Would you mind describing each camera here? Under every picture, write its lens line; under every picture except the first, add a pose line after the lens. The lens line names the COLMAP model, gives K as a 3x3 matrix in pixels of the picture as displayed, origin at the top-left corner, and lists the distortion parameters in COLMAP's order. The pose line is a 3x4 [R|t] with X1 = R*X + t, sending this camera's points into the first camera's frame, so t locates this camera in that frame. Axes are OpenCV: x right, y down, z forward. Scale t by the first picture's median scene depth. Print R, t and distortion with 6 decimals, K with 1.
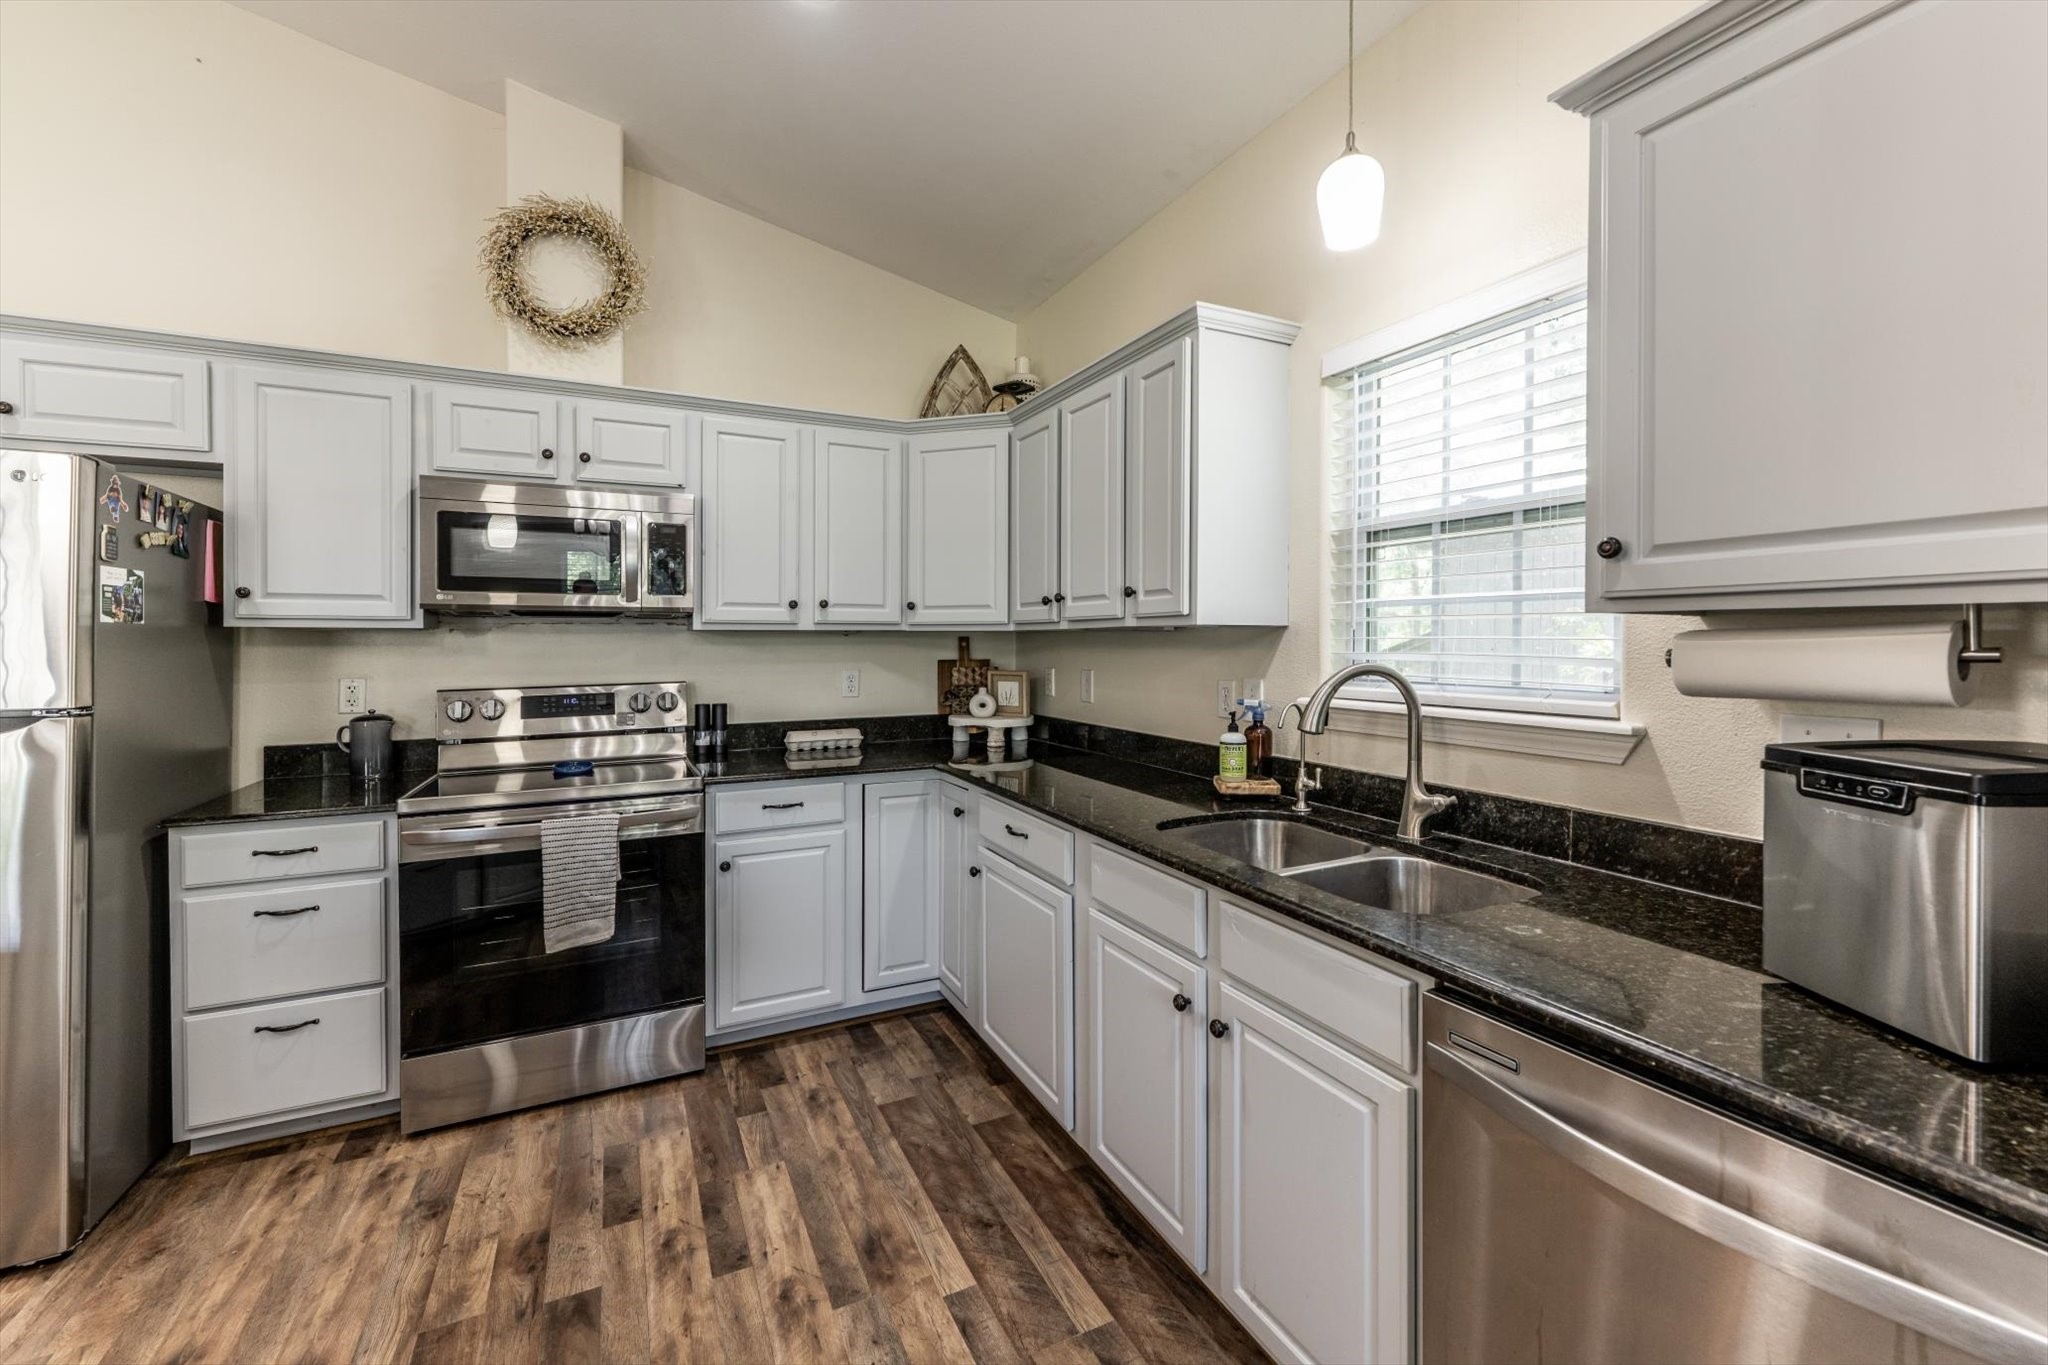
lens RADIAL K [[798.1, 0, 1028.4], [0, 798.1, 646.5], [0, 0, 1]] dist [0.003409, -0.000590]
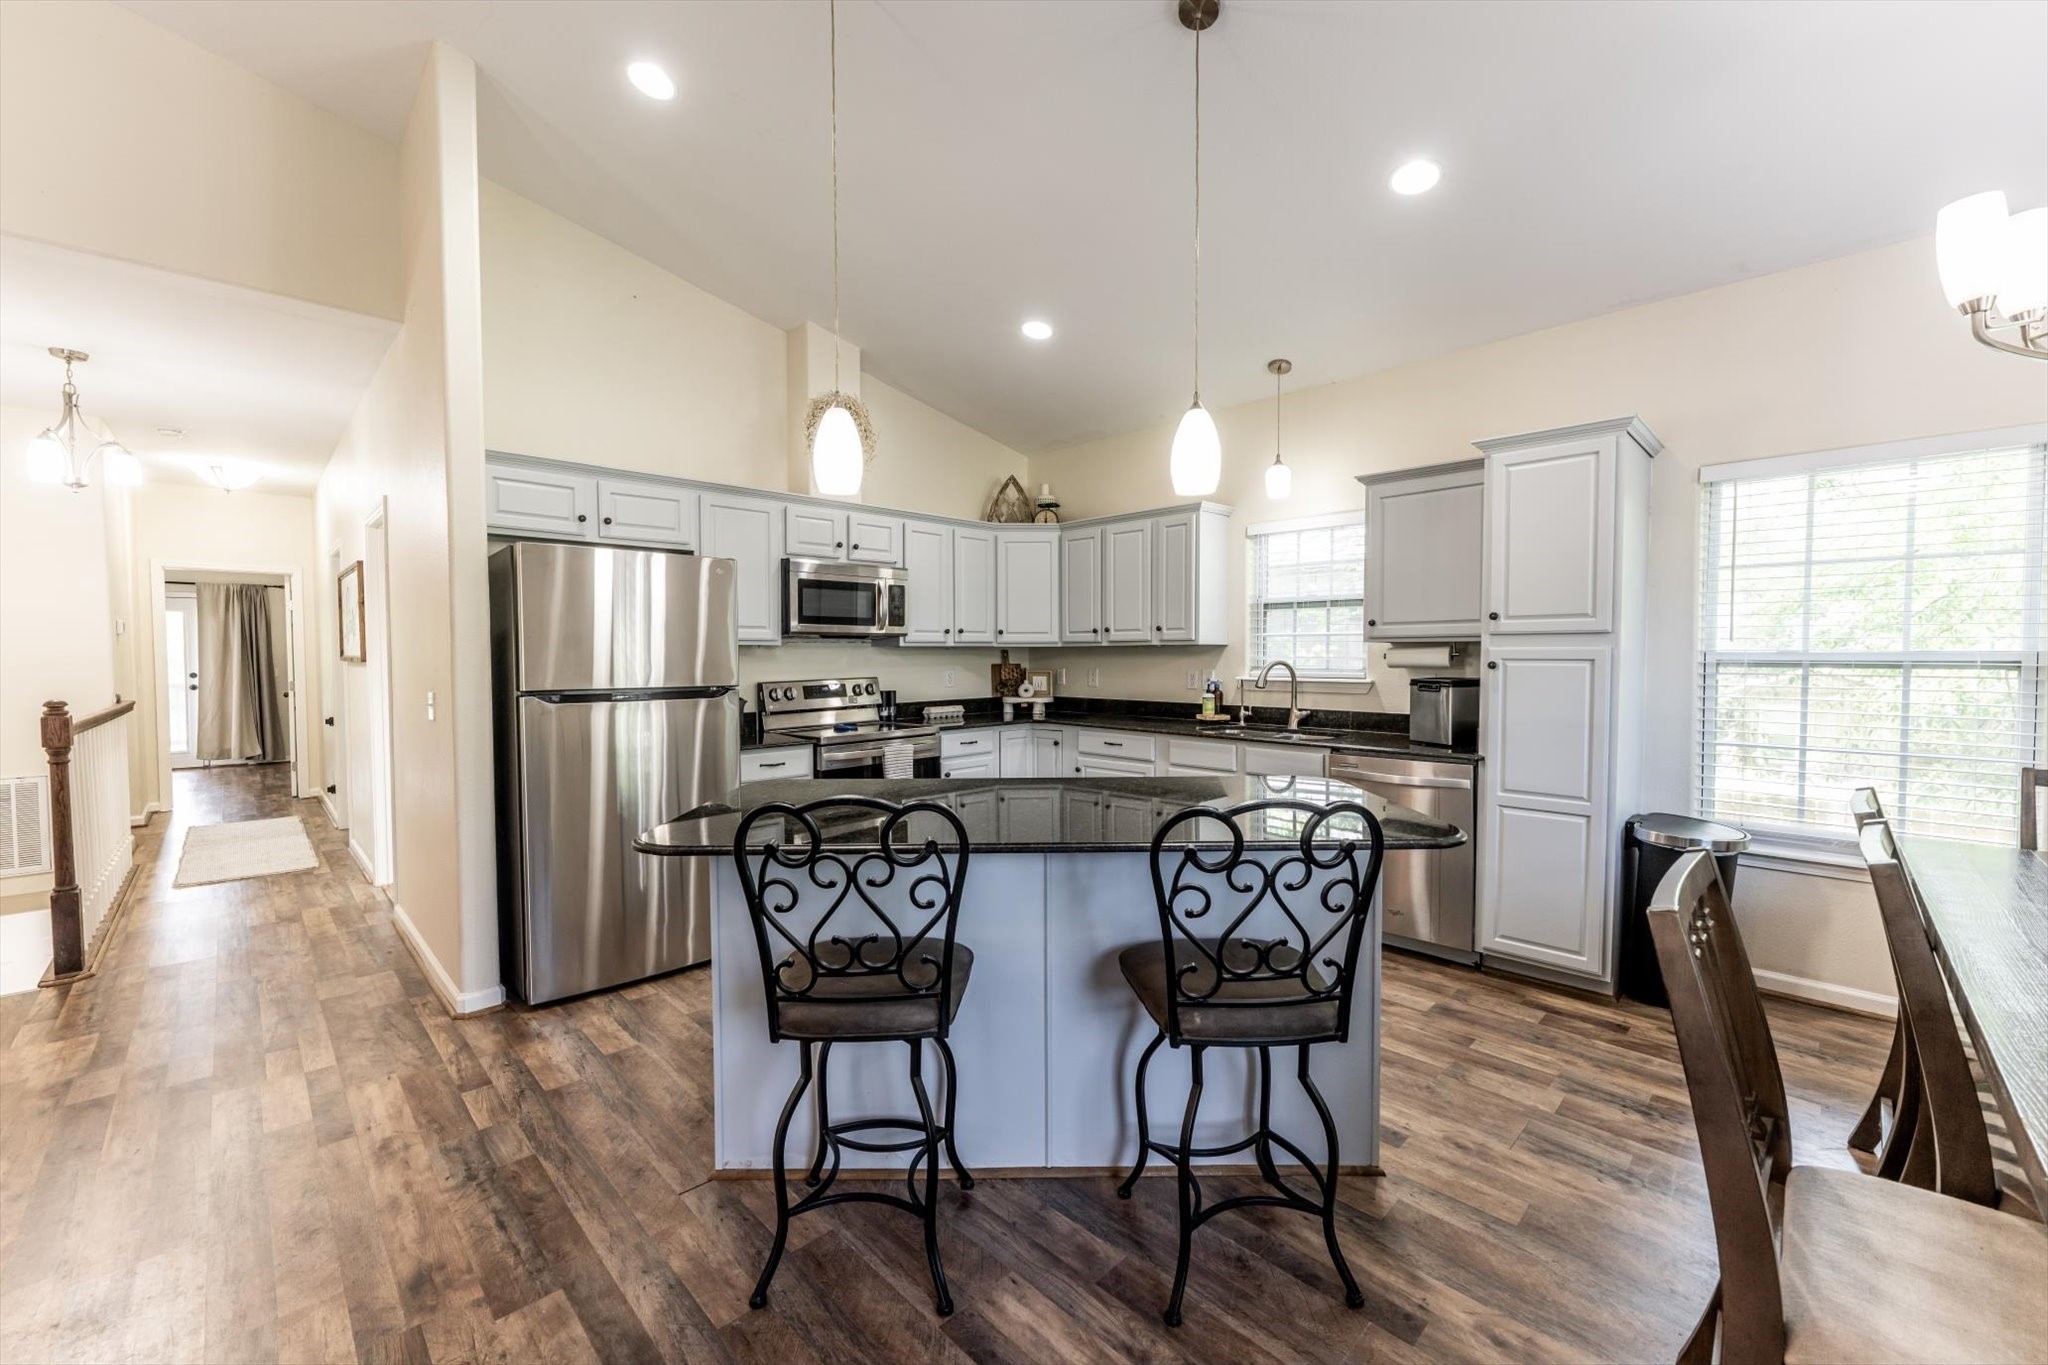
lens RADIAL K [[798.1, 0, 1017.0], [0, 798.1, 677.4], [0, 0, 1]] dist [0.003409, -0.000590]
pose [[0.949920, -0.011385, 0.312286, -0.778276], [0.004234, 0.999713, 0.023568, 0.007525], [-0.312465, -0.021066, 0.949696, -0.770752]]
